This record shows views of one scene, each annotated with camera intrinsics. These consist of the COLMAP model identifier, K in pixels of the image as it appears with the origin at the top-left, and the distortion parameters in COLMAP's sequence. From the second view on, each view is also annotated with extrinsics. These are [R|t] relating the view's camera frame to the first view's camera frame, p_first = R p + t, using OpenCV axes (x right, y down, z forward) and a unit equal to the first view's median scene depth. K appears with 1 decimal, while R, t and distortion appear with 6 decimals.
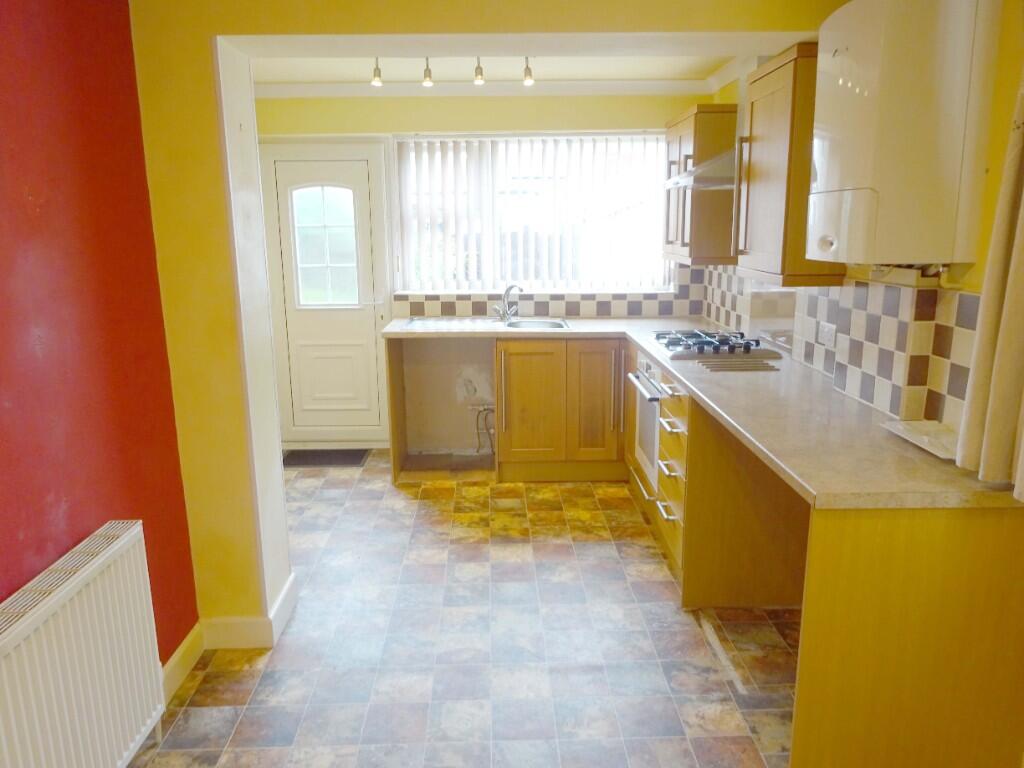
lens RADIAL K [[748.2, 0, 511.5], [0, 748.2, 385.3], [0, 0, 1]] dist [-0.008800, 0.006376]
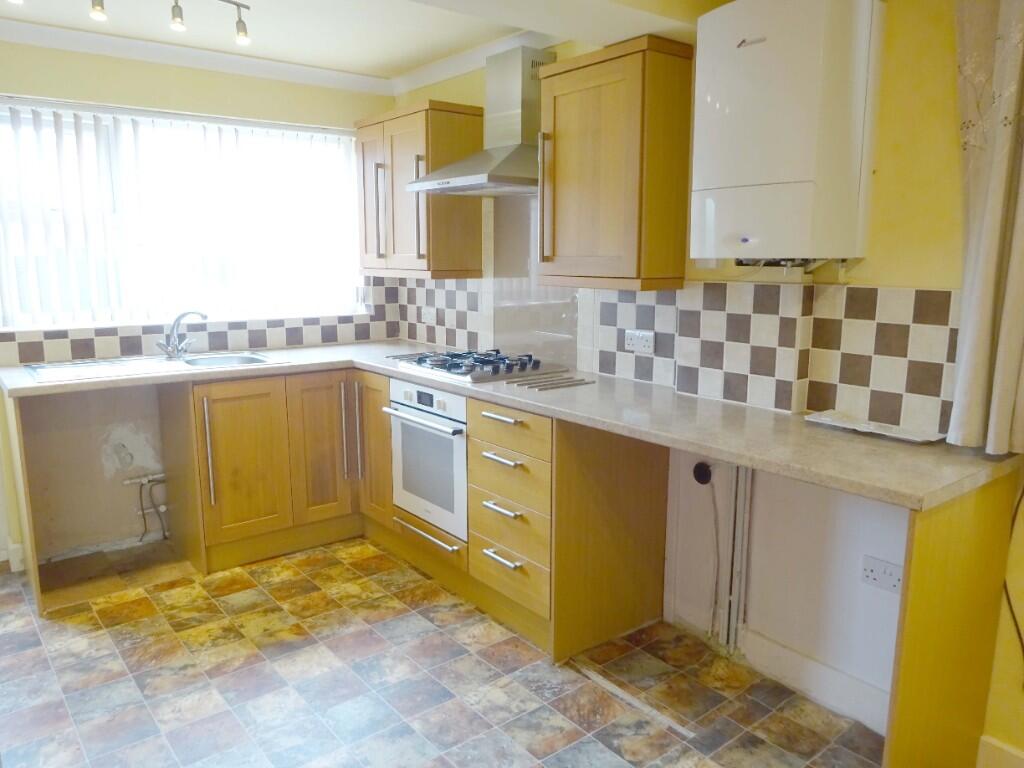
lens RADIAL K [[748.2, 0, 512.0], [0, 748.2, 385.3], [0, 0, 1]] dist [-0.008800, 0.006376]
pose [[0.794129, -0.094953, 0.600286, -0.214353], [0.120595, 0.992699, -0.002513, -0.019531], [-0.595665, 0.074387, 0.799781, 0.220347]]
